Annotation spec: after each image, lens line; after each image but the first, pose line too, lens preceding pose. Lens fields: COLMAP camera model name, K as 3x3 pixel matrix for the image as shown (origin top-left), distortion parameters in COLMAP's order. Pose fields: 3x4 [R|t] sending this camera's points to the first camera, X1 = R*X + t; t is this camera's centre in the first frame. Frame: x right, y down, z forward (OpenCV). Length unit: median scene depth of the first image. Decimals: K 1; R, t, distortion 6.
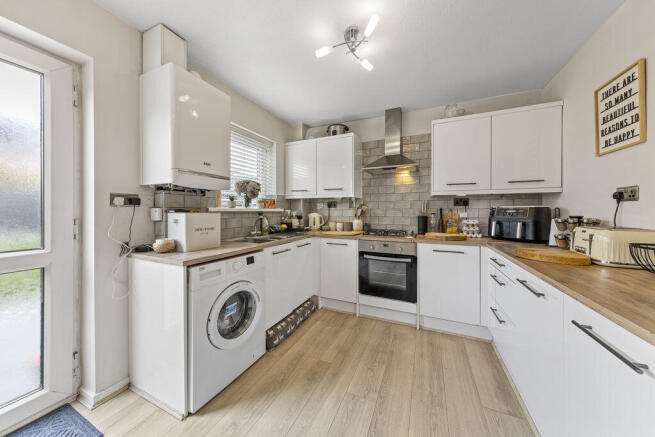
lens RADIAL K [[216.0, 0, 327.0], [0, 216.0, 212.4], [0, 0, 1]] dist [0.000143, -0.000413]
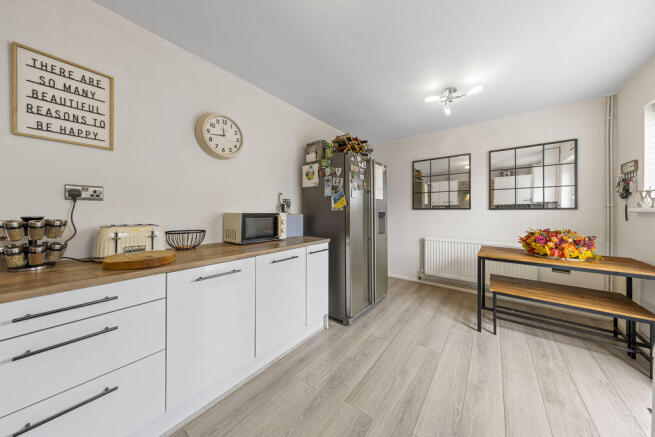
lens RADIAL K [[216.0, 0, 326.0], [0, 216.0, 210.0], [0, 0, 1]] dist [0.000143, -0.000413]
pose [[-0.973249, -0.003024, 0.229735, 0.053348], [-0.002357, 0.999992, 0.003178, -0.008930], [-0.229743, 0.002551, -0.973248, 1.130847]]
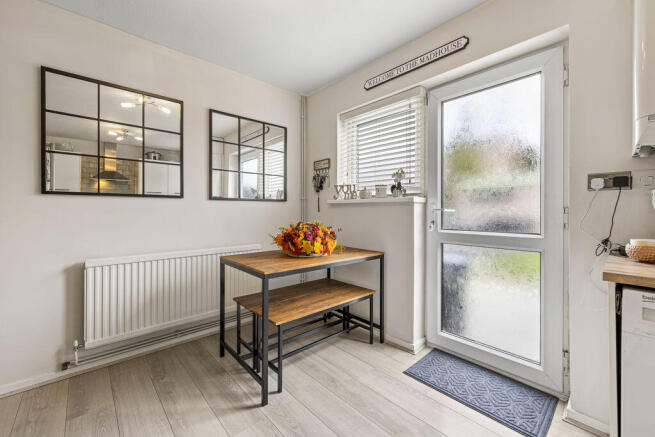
lens RADIAL K [[268.4, 0, 337.2], [0, 268.4, 210.5], [0, 0, 1]] dist [0.006774, -0.000372]
pose [[-0.375947, -0.003189, -0.926636, 0.202229], [-0.007587, 0.999971, -0.000364, 0.037895], [0.926610, 0.006894, -0.375960, 0.375046]]
